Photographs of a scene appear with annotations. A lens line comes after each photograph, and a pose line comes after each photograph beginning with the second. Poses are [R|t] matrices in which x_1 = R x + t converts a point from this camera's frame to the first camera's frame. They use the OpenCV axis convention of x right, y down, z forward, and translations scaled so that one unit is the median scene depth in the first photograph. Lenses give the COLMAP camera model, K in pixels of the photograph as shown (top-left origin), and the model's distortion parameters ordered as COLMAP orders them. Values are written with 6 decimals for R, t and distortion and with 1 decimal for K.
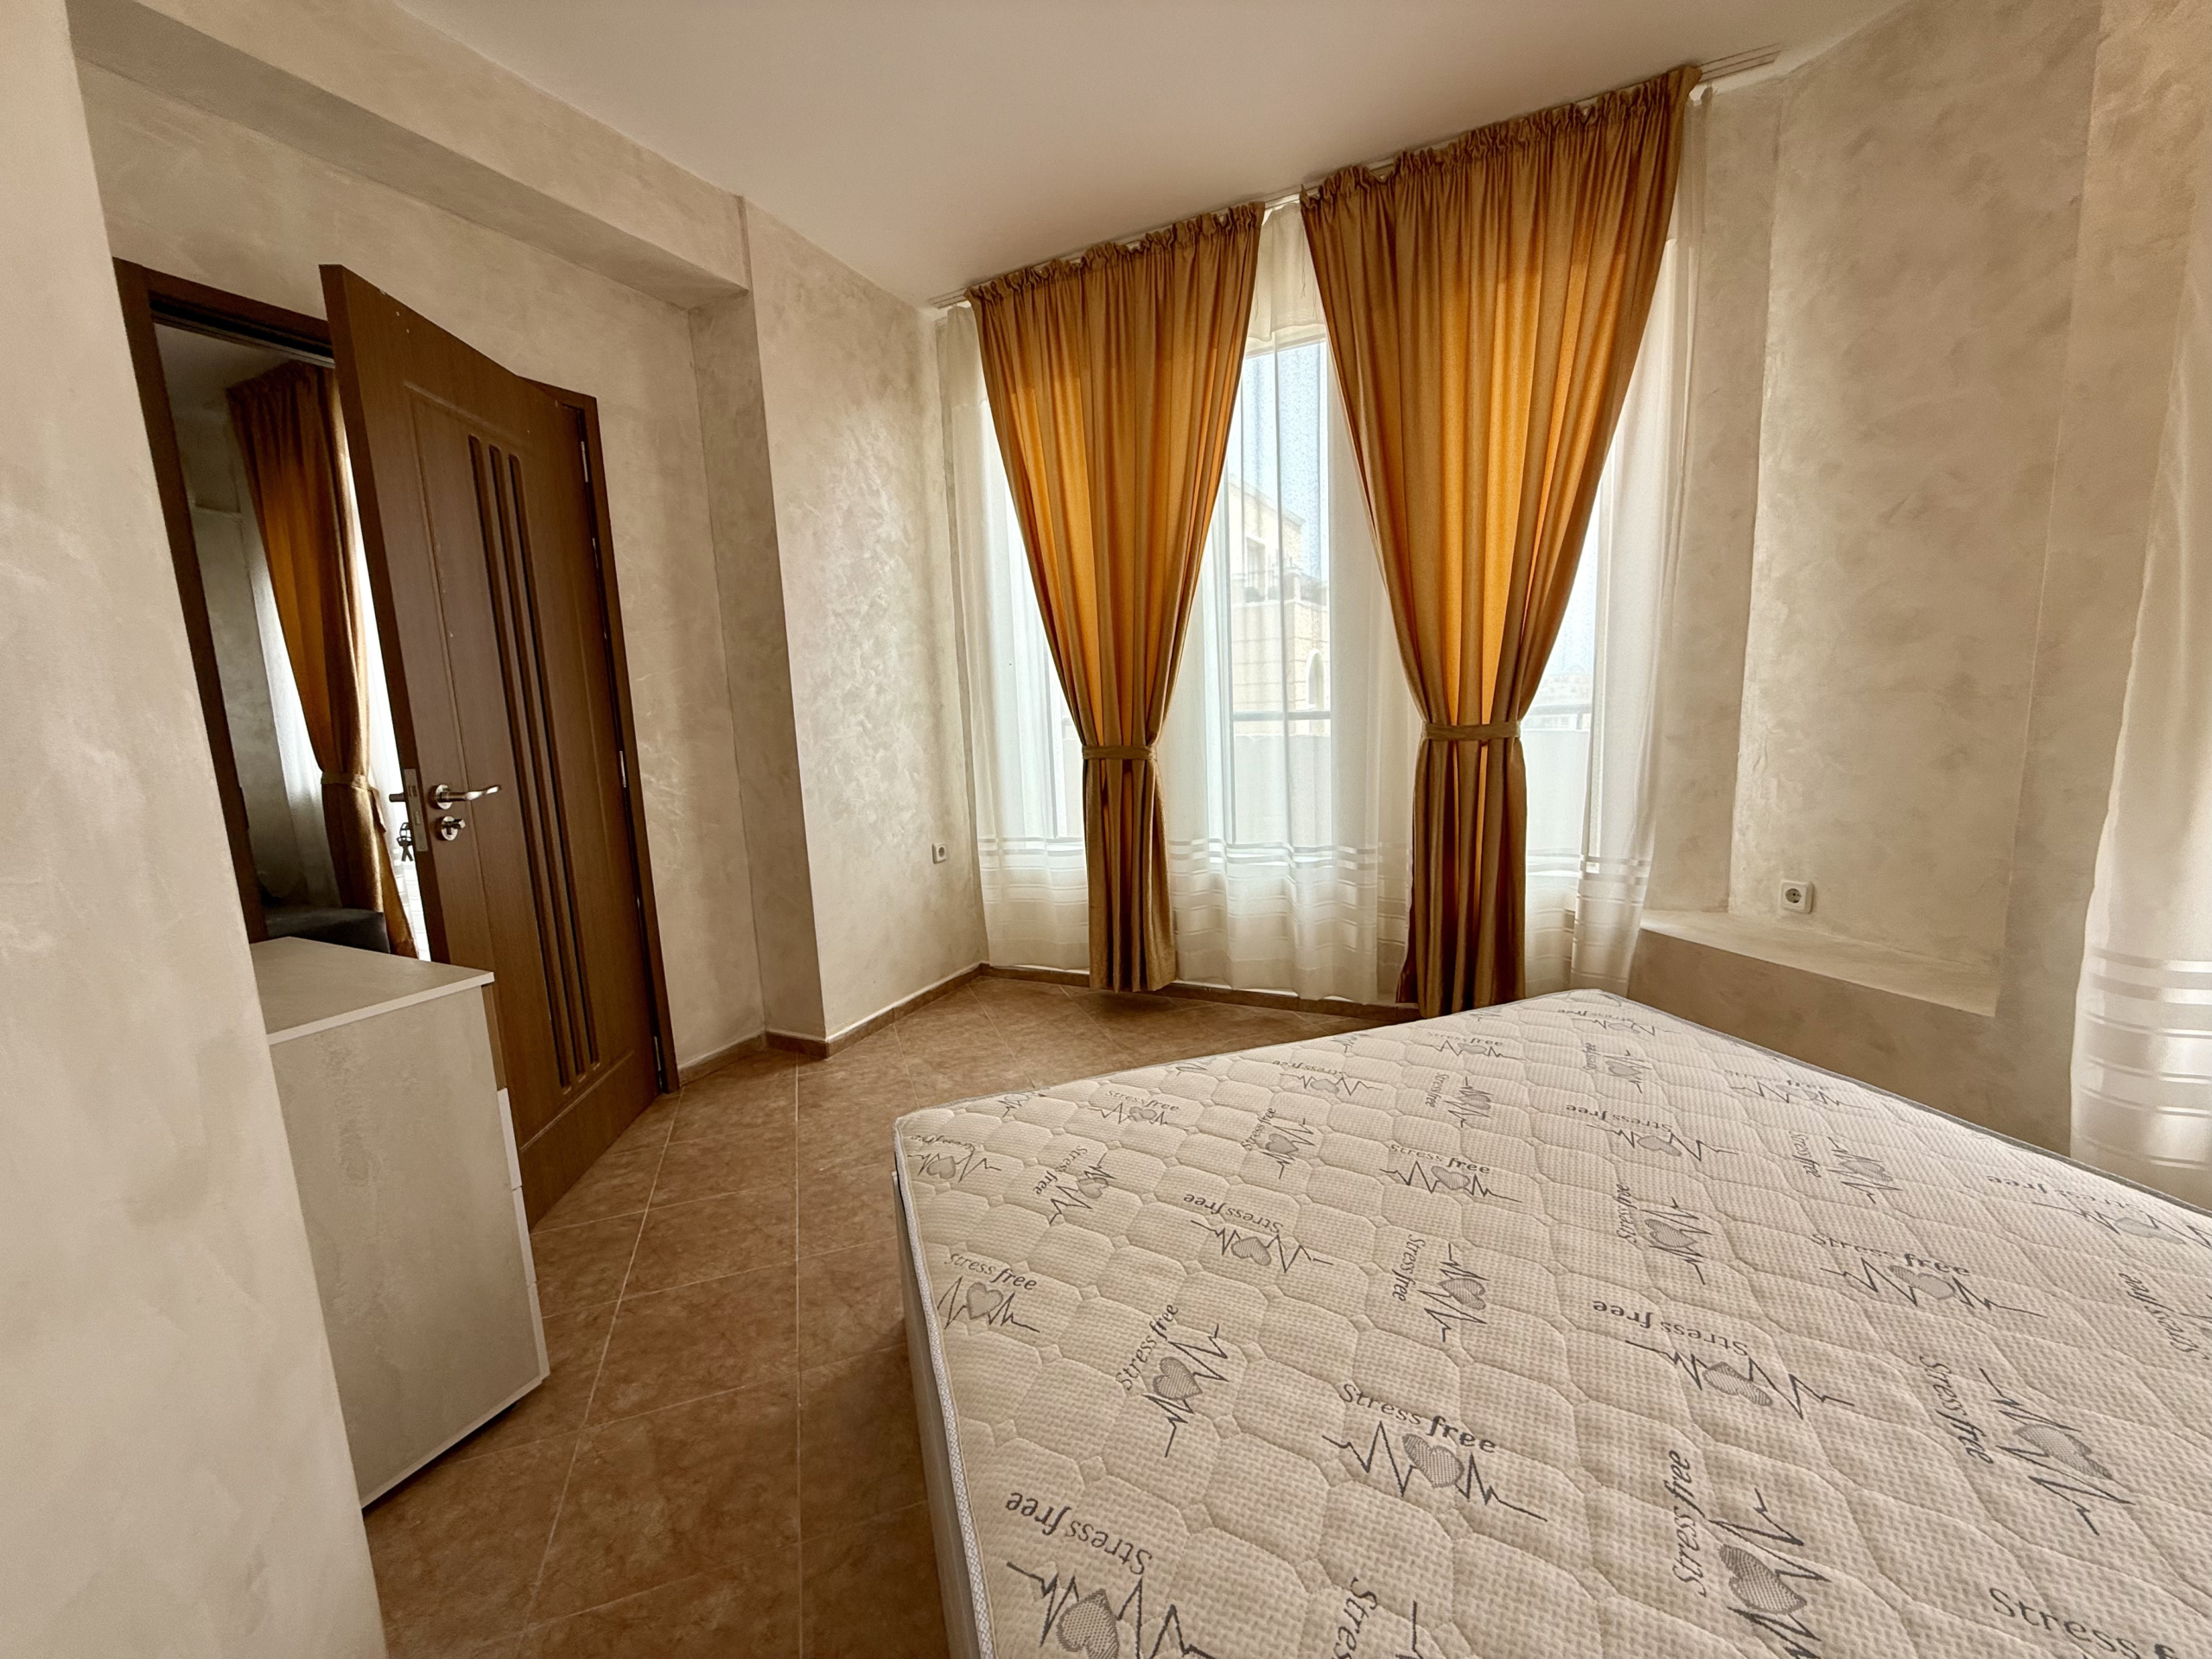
lens RADIAL K [[882.4, 0, 1099.4], [0, 882.4, 830.1], [0, 0, 1]] dist [-0.000175, -0.000145]
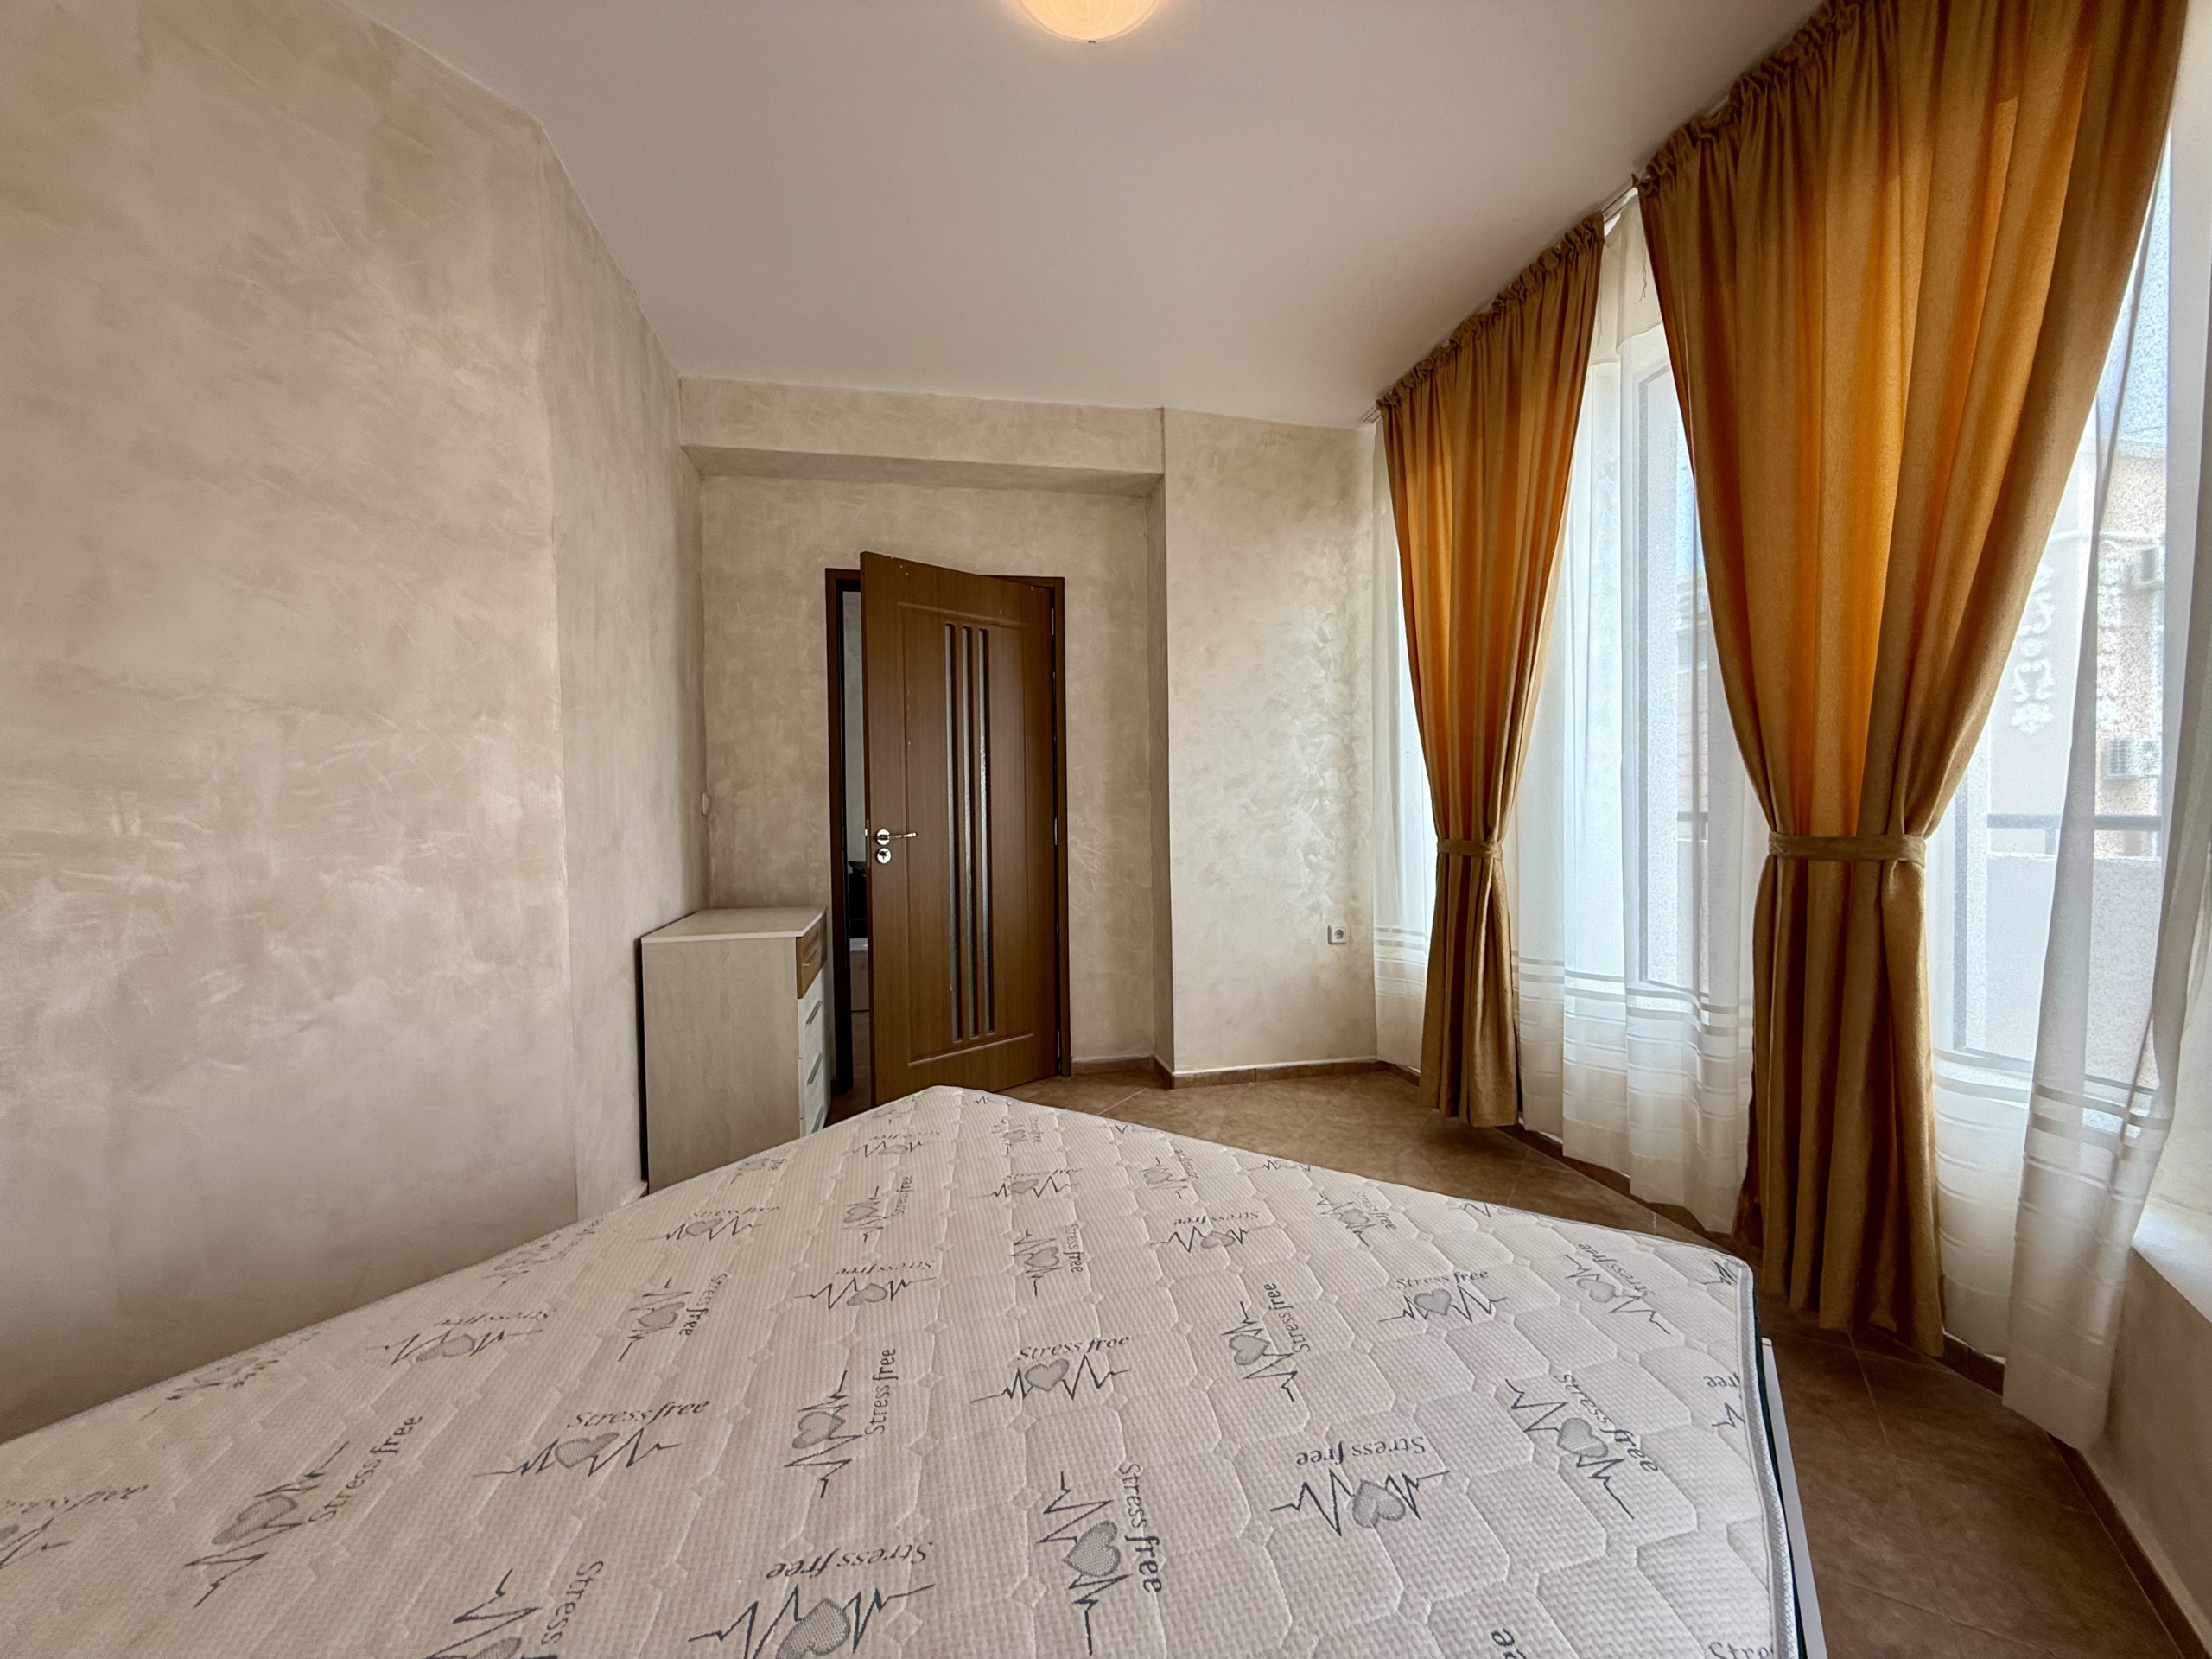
lens RADIAL K [[882.4, 0, 1099.4], [0, 882.4, 830.1], [0, 0, 1]] dist [-0.000175, -0.000145]
pose [[0.625923, 0.054264, -0.777995, 0.527502], [-0.128775, 0.991074, -0.034478, -0.028740], [0.769180, 0.121767, 0.627324, 0.155804]]
